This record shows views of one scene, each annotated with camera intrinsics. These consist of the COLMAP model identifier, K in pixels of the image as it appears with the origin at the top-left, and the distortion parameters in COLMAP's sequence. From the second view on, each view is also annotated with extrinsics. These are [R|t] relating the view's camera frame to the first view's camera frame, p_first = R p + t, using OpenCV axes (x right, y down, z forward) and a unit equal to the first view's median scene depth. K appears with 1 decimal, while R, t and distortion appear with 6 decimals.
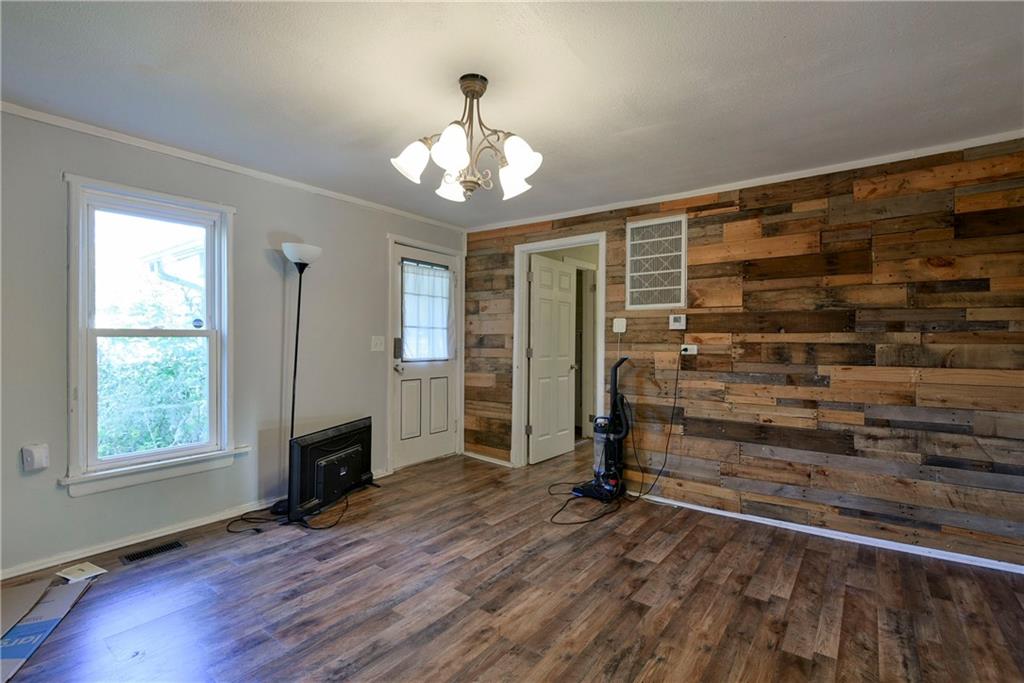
lens RADIAL K [[467.8, 0, 506.9], [0, 467.8, 341.0], [0, 0, 1]] dist [0.029085, -0.025460]
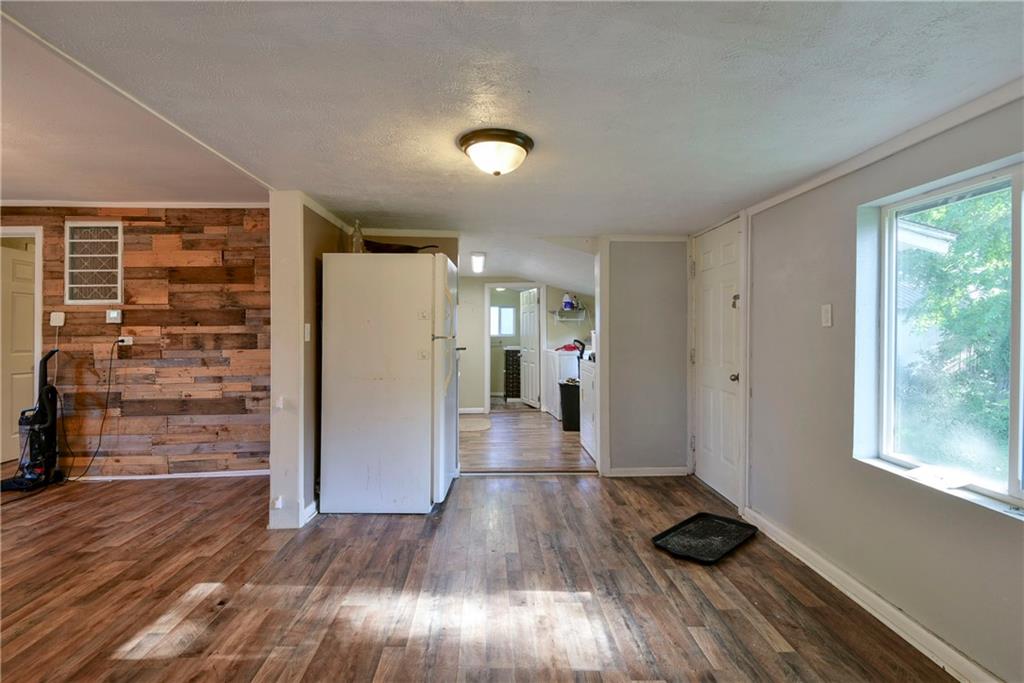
lens RADIAL K [[480.5, 0, 512.1], [0, 480.5, 329.8], [0, 0, 1]] dist [0.011604, -0.011748]
pose [[0.761214, -0.009946, 0.648425, 0.378810], [0.014938, 0.999886, -0.002200, 0.008884], [-0.648329, 0.011361, 0.761275, -0.548300]]
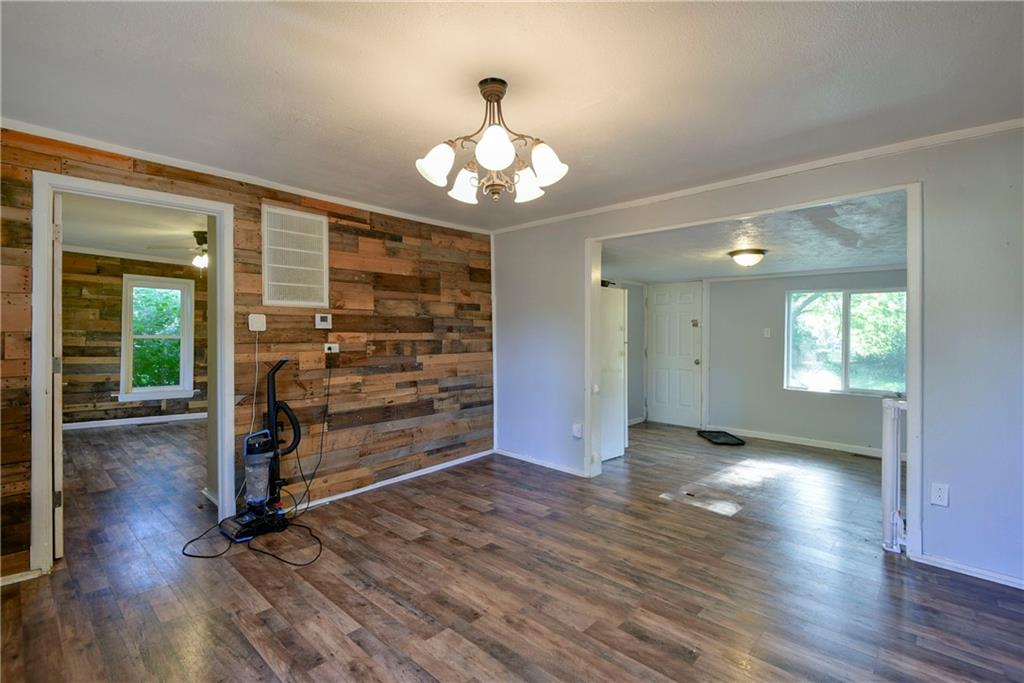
lens RADIAL K [[470.3, 0, 515.9], [0, 470.3, 329.2], [0, 0, 1]] dist [0.036391, -0.025819]
pose [[0.087264, 0.004222, 0.996176, -0.685808], [0.003291, 0.999984, -0.004527, -0.019260], [-0.996180, 0.003673, 0.087249, 0.551051]]
